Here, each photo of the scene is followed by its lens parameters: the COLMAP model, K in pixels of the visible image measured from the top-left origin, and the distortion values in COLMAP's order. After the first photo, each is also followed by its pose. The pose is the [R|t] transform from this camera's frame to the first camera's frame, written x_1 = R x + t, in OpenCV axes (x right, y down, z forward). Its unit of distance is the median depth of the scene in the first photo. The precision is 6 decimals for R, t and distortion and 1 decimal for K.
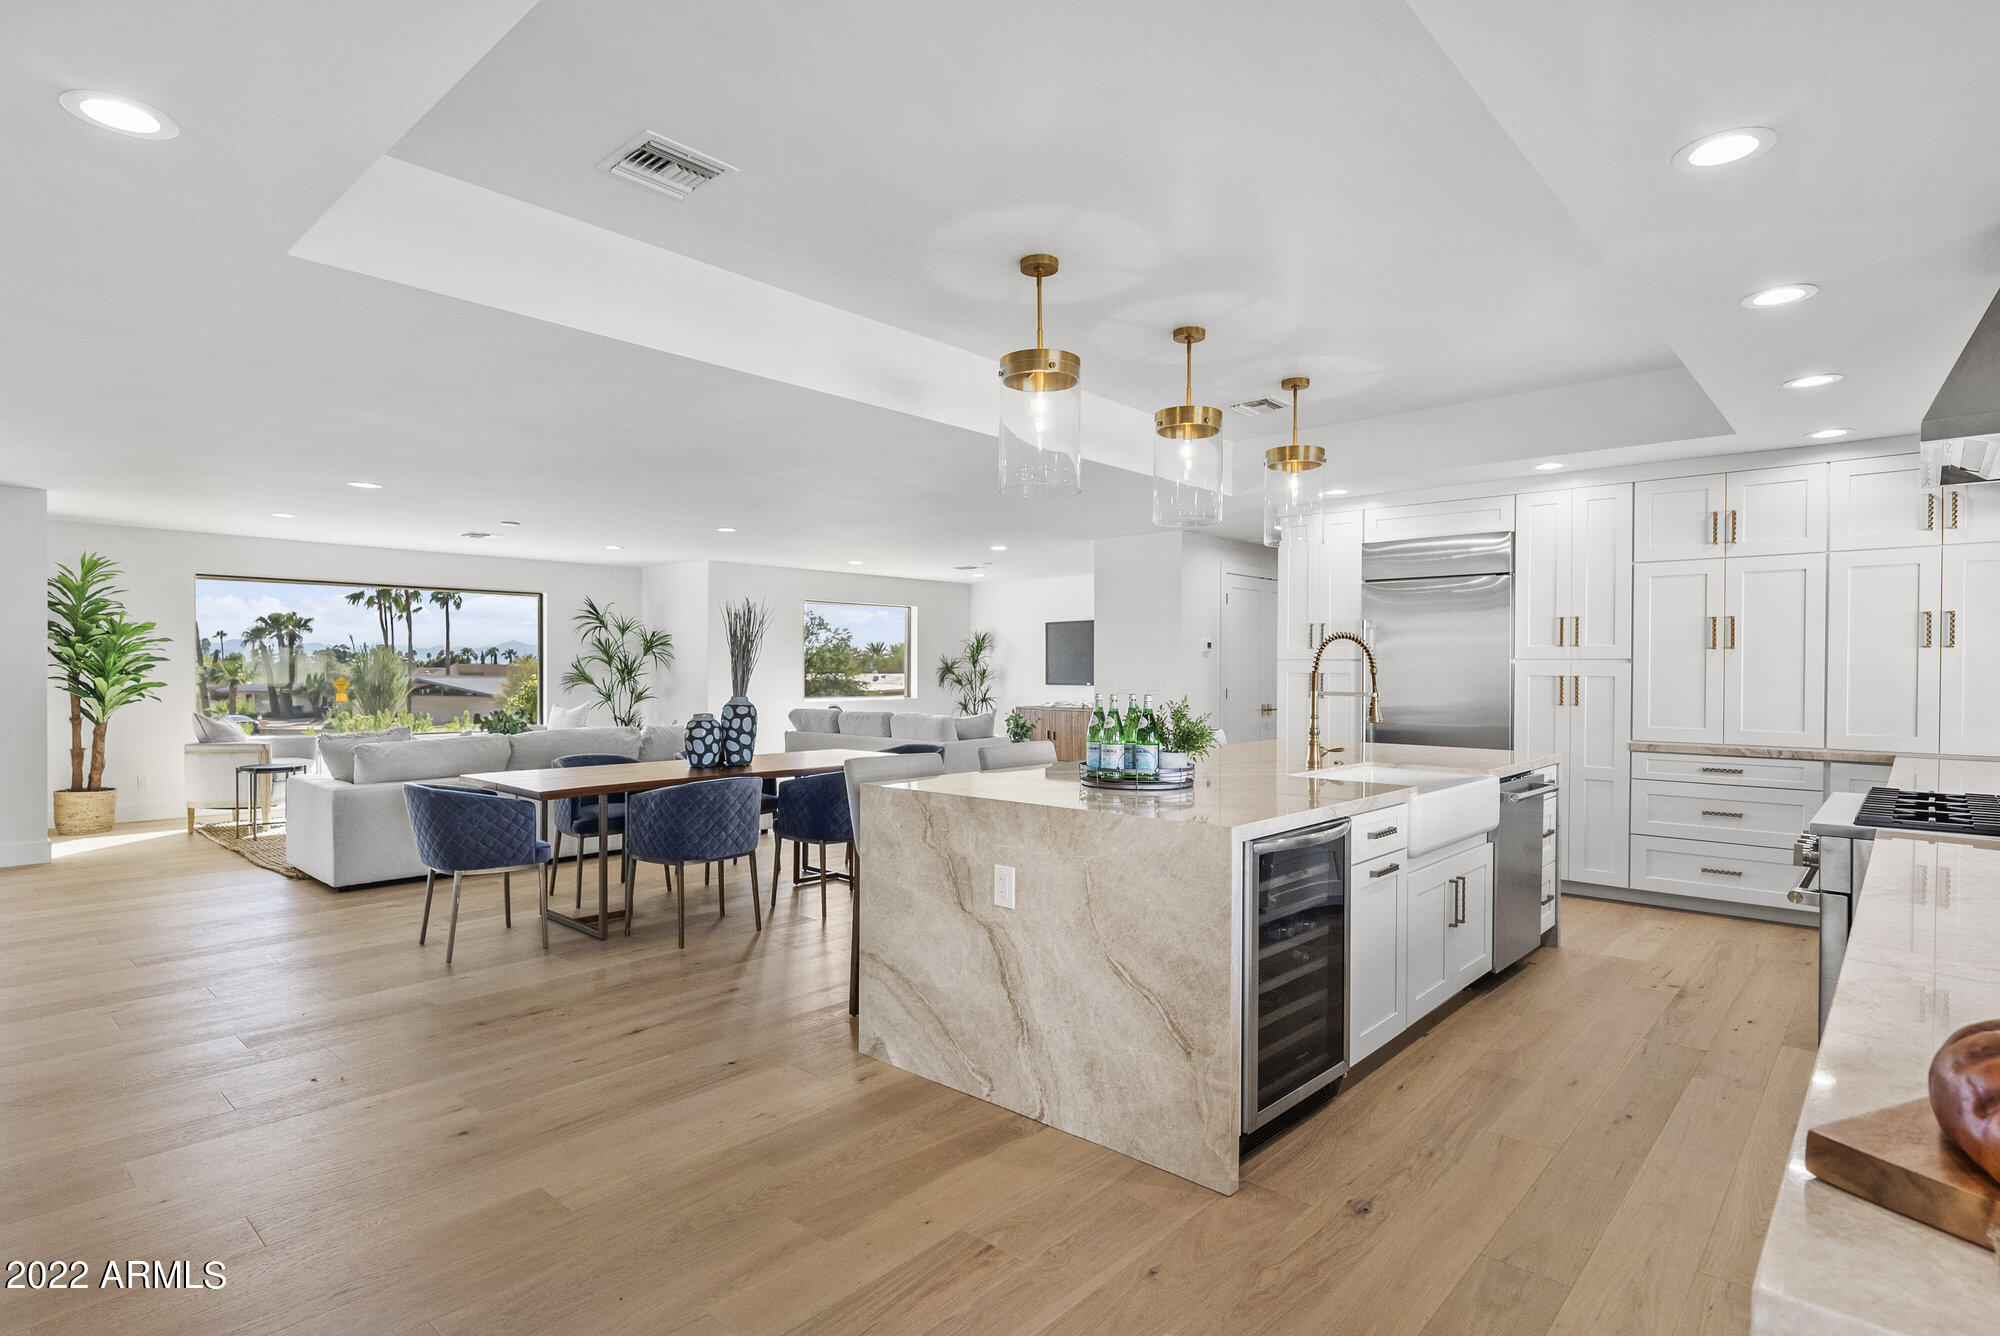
lens RADIAL K [[1023.3, 0, 1000.0], [0, 1023.3, 668.0], [0, 0, 1]] dist [0.005208, 0.000727]
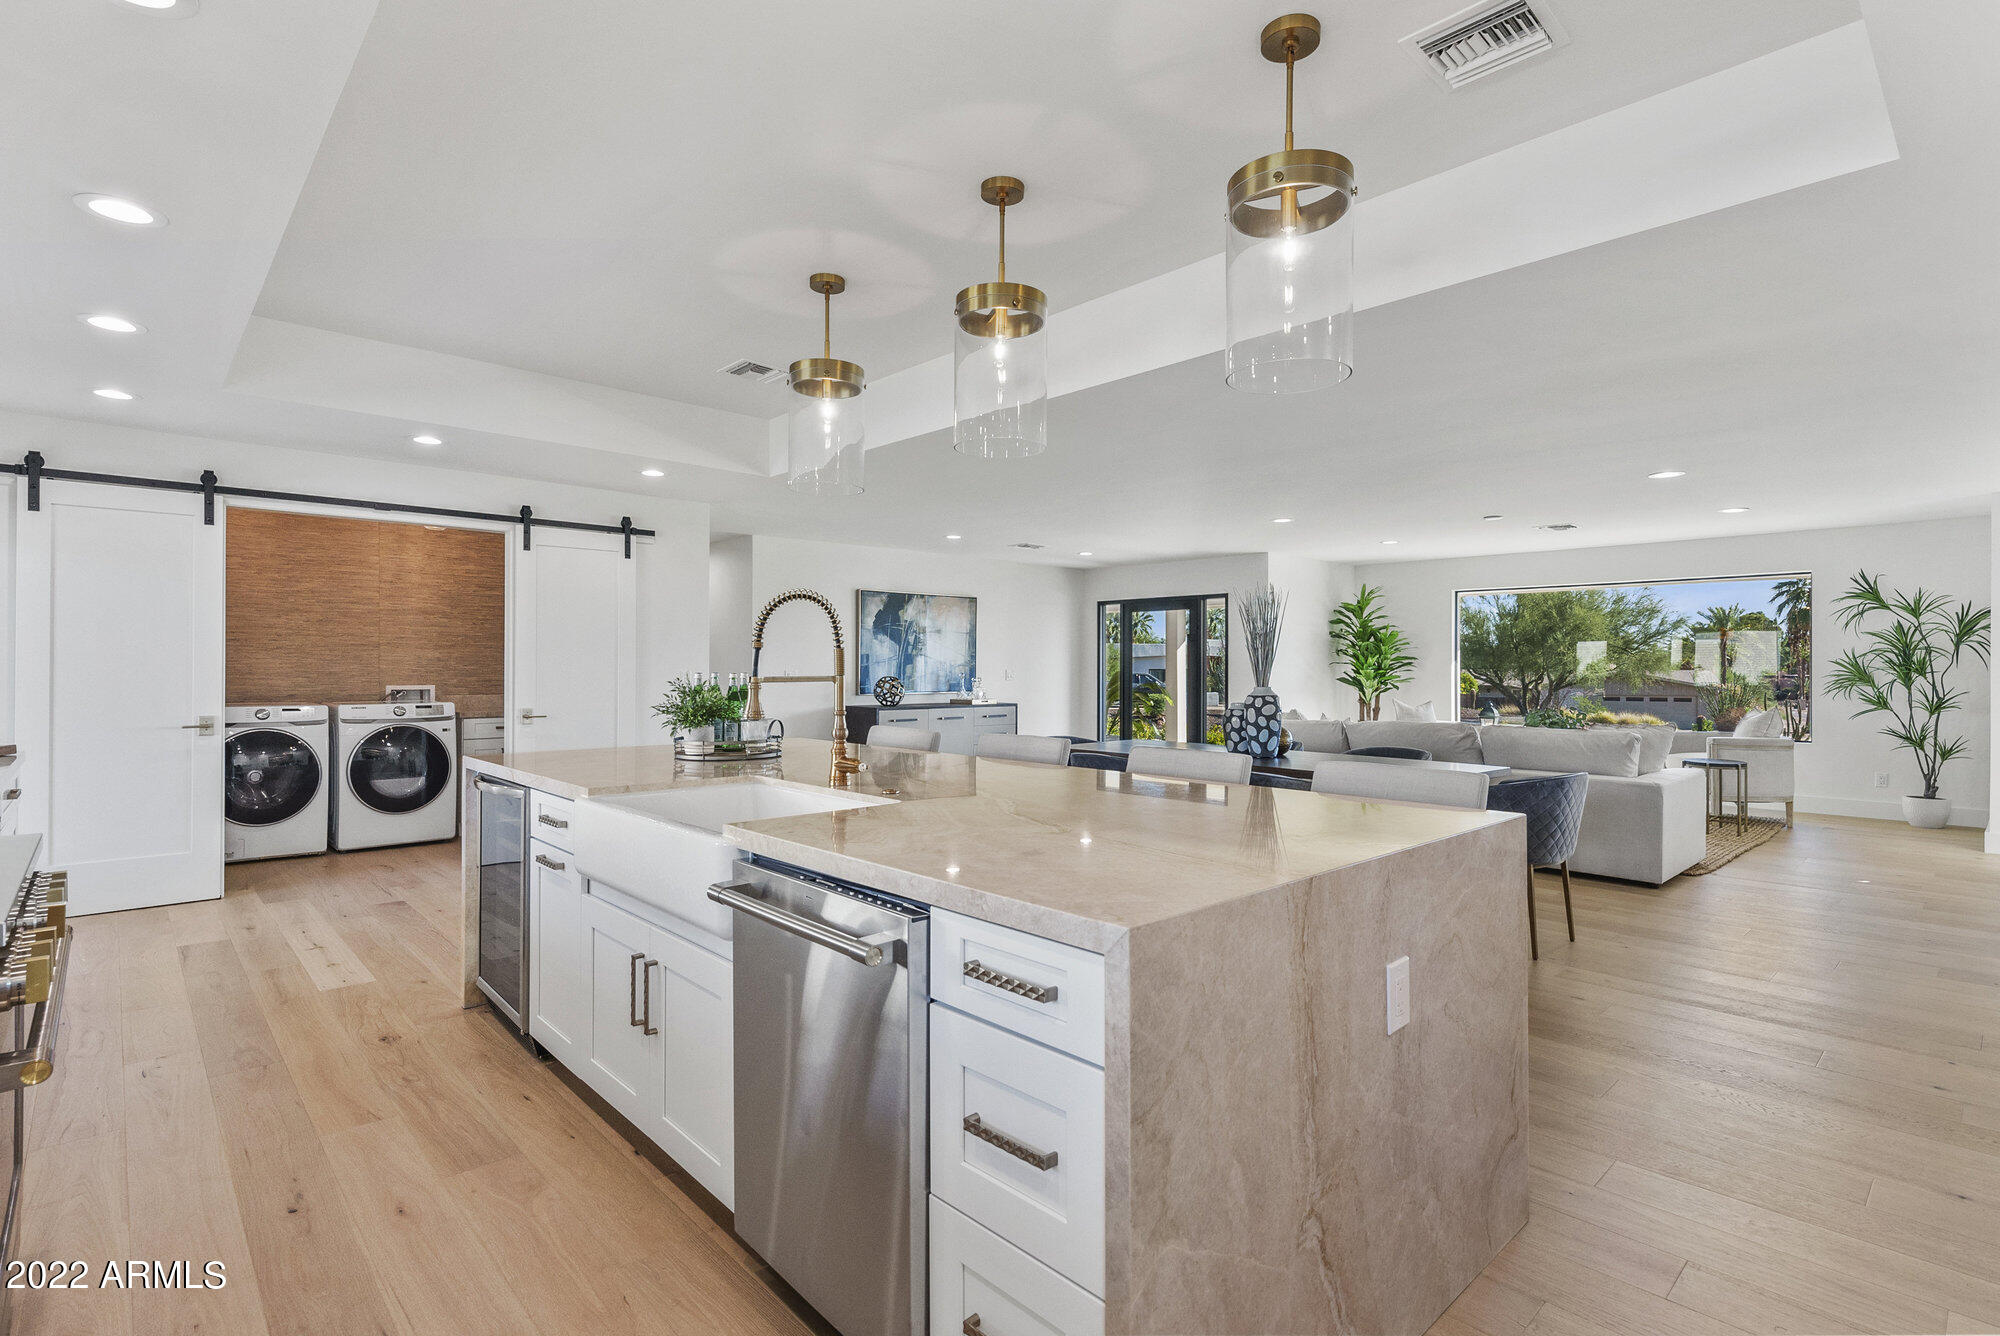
lens RADIAL K [[950.0, 0, 1009.9], [0, 950.0, 661.3], [0, 0, 1]] dist [0.000431, -0.000096]
pose [[-0.078616, -0.008423, -0.996869, 0.722992], [-0.003874, 0.999959, -0.008144, 0.012341], [0.996897, 0.003222, -0.078645, 0.893281]]
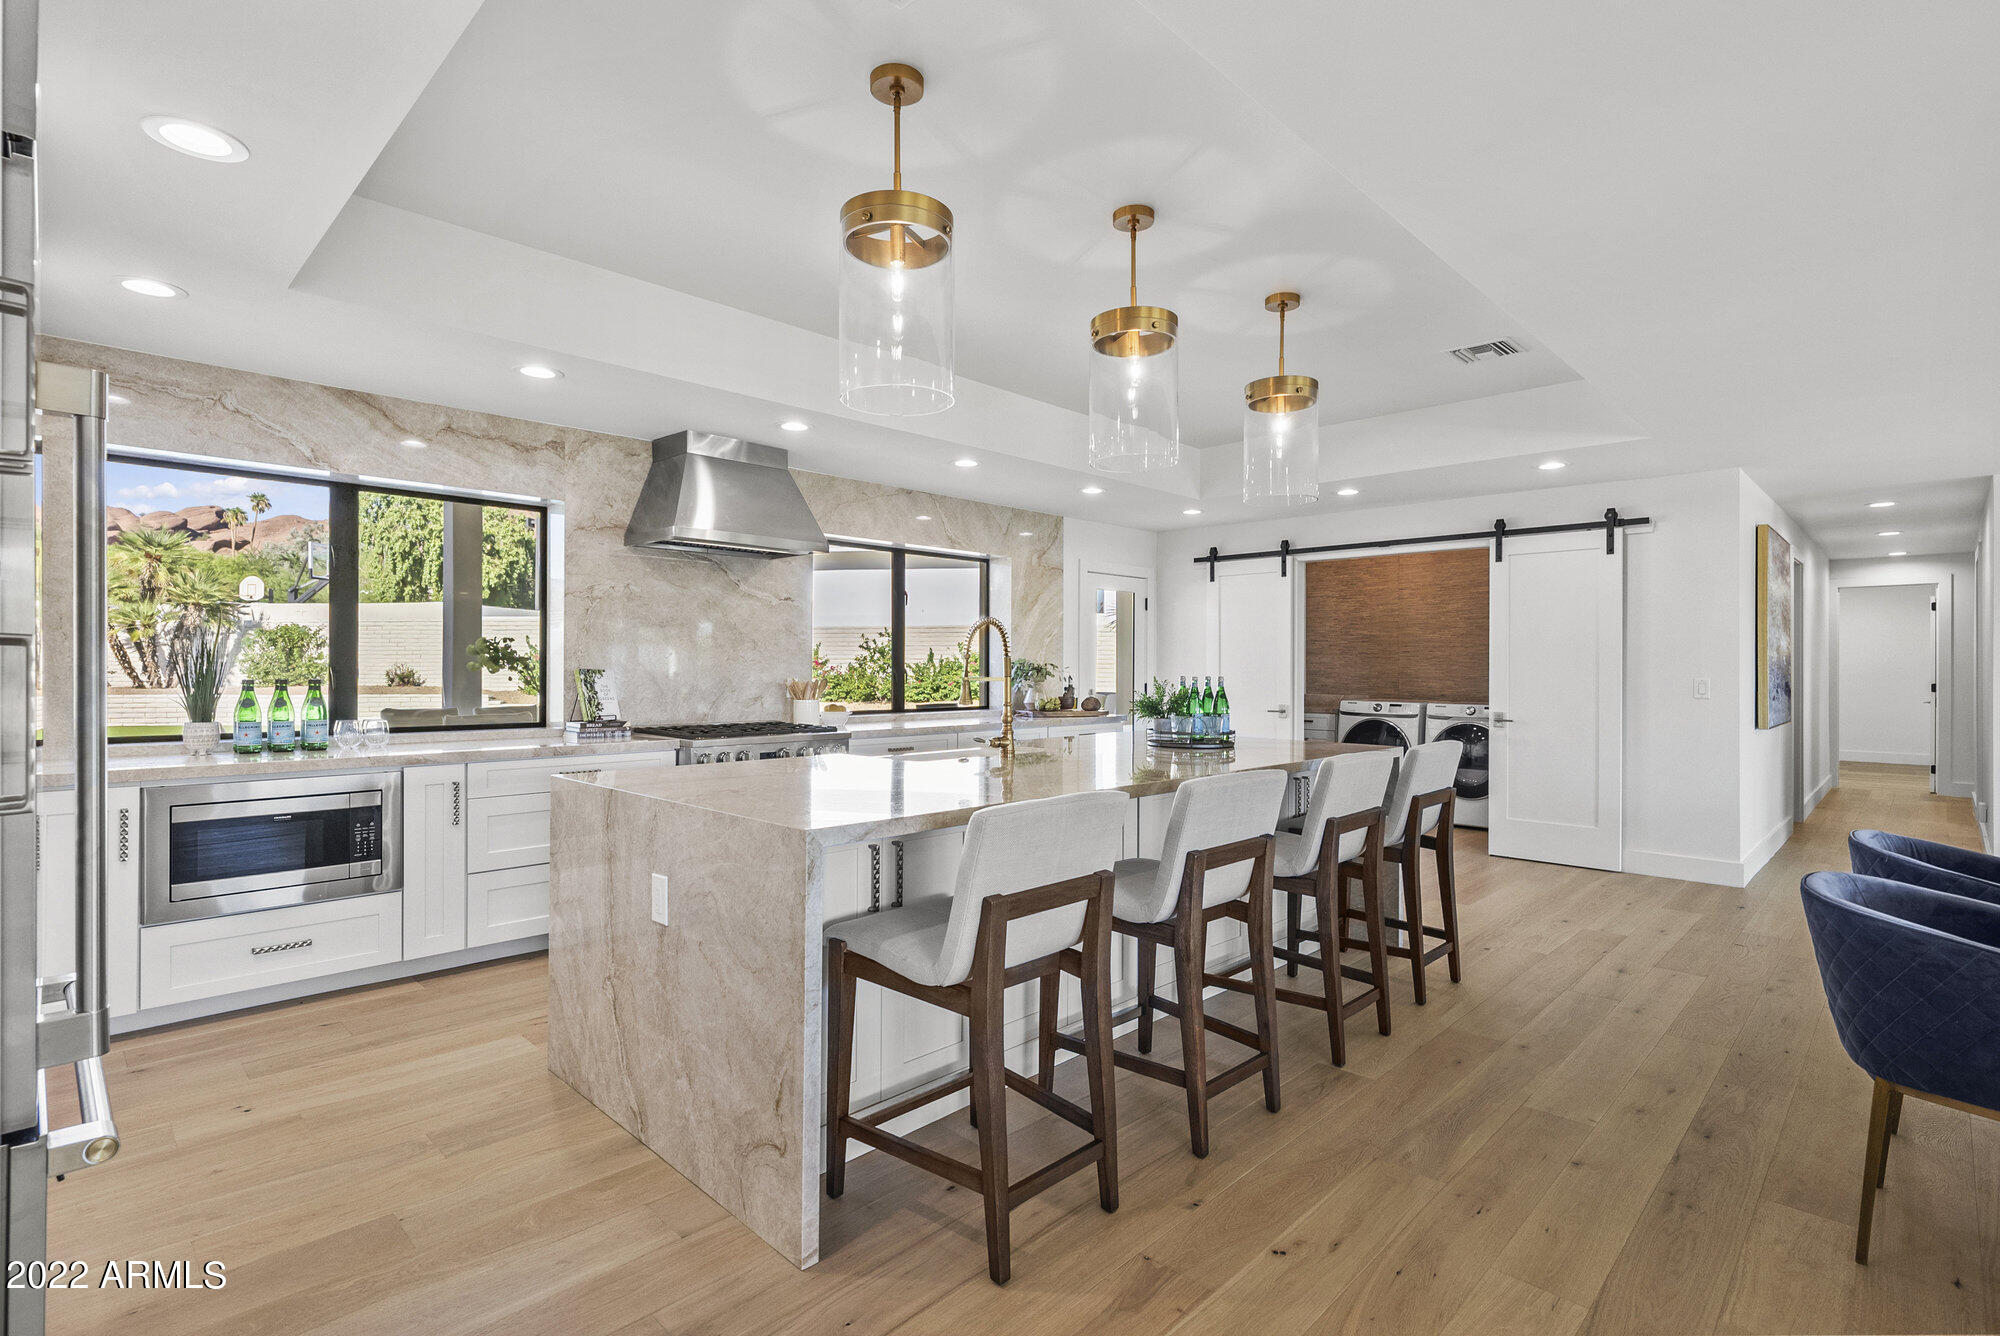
lens RADIAL K [[945.0, 0, 997.0], [0, 945.0, 664.2], [0, 0, 1]] dist [0.001545, 0.000113]
pose [[-0.998889, -0.007866, 0.046457, 0.211242], [-0.008002, 0.999964, -0.002740, 0.009666], [-0.046434, -0.003109, -0.998917, 1.443679]]
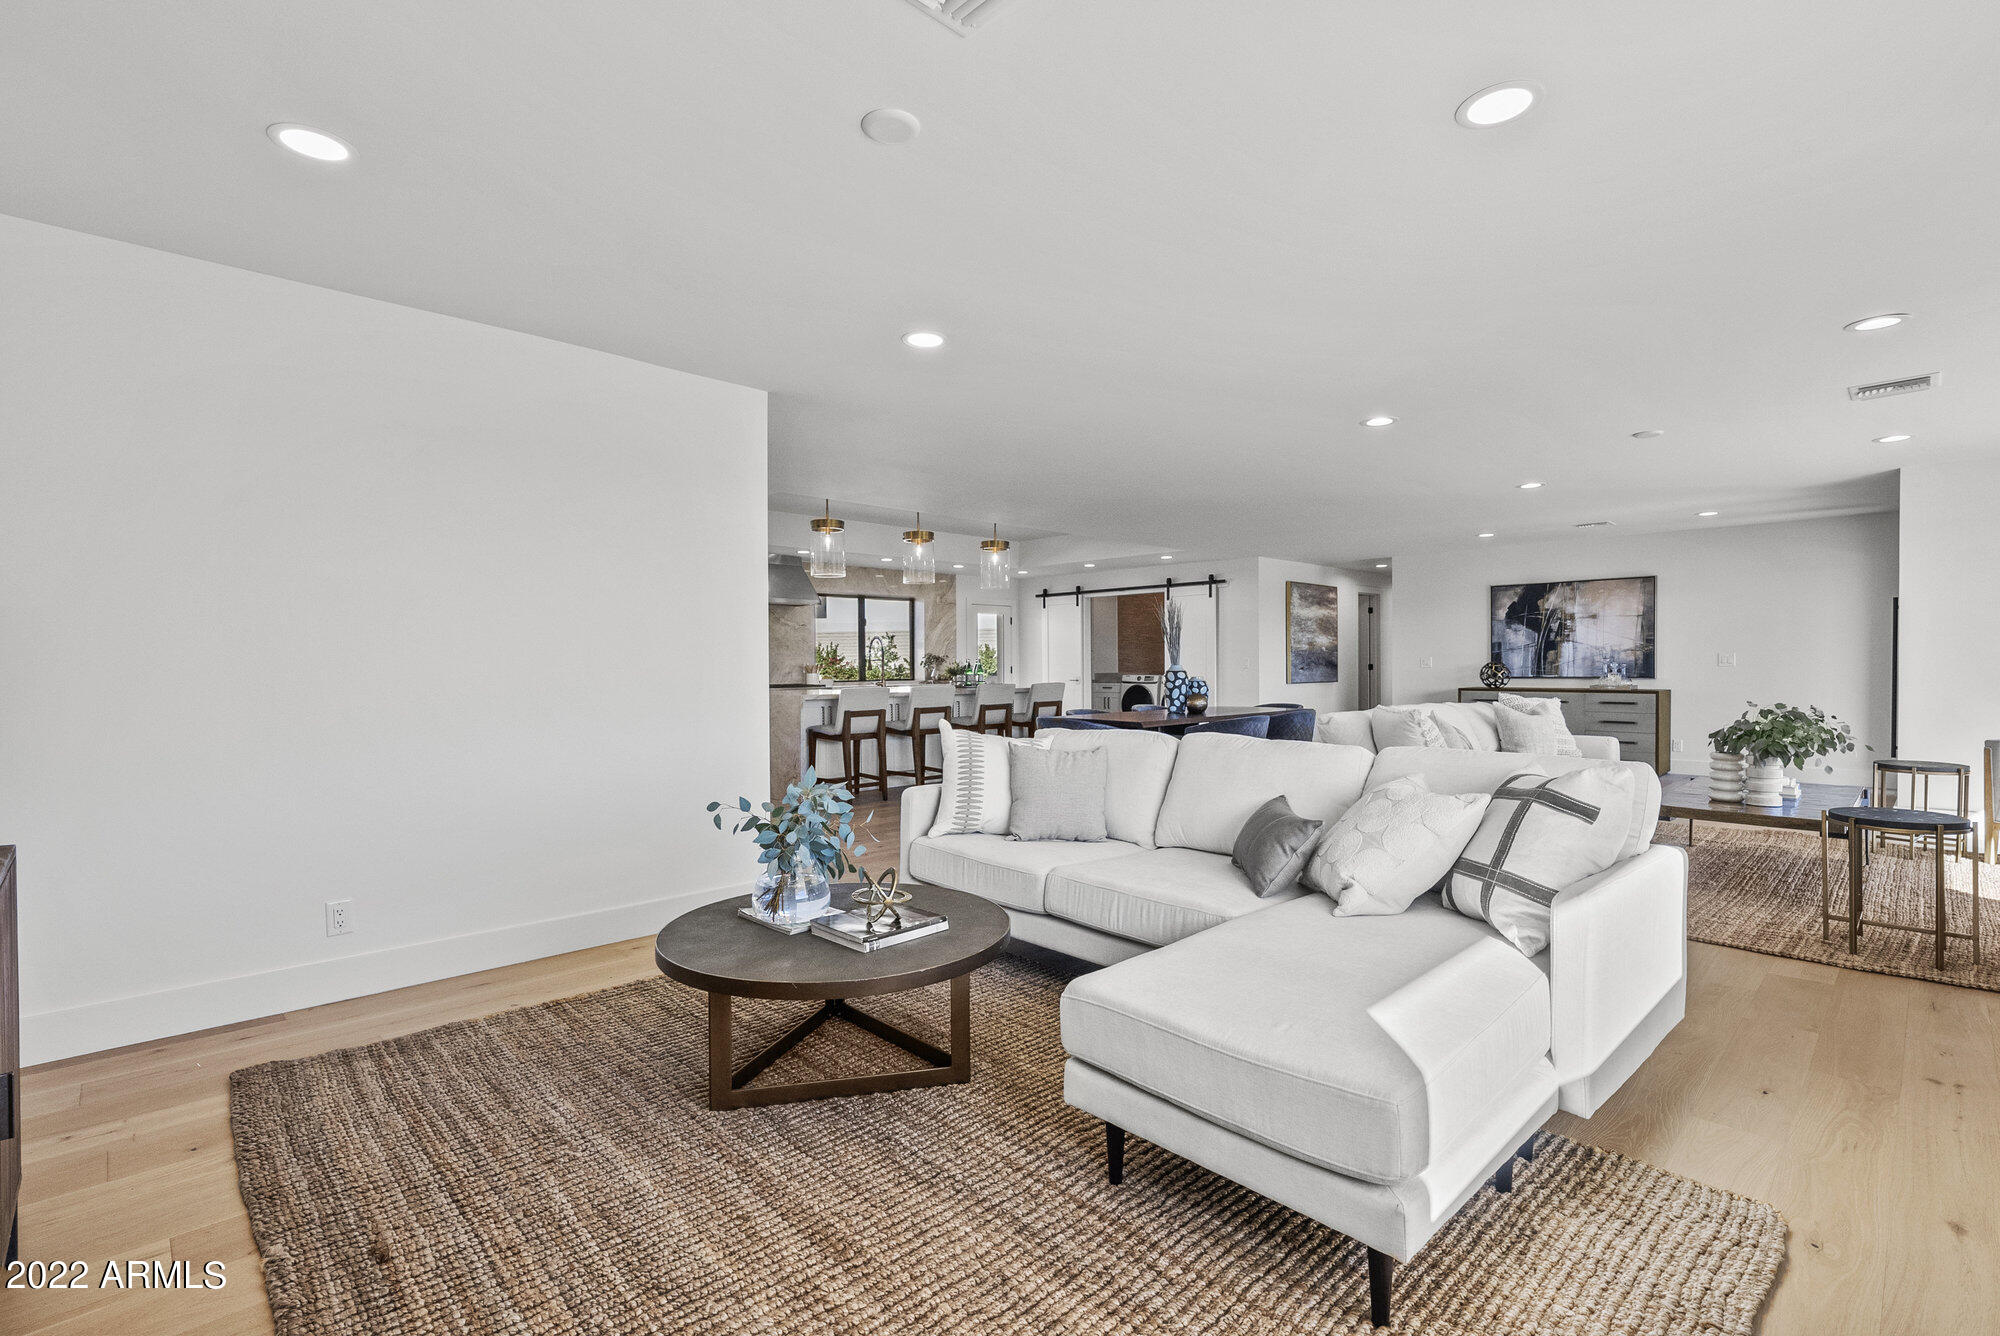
lens RADIAL K [[912.1, 0, 1002.5], [0, 912.1, 662.2], [0, 0, 1]] dist [-0.000370, -0.000742]
pose [[-0.997813, 0.003384, 0.066011, -0.105127], [0.003283, 0.999993, -0.001638, 0.027067], [-0.066017, -0.001417, -0.997818, 2.475826]]
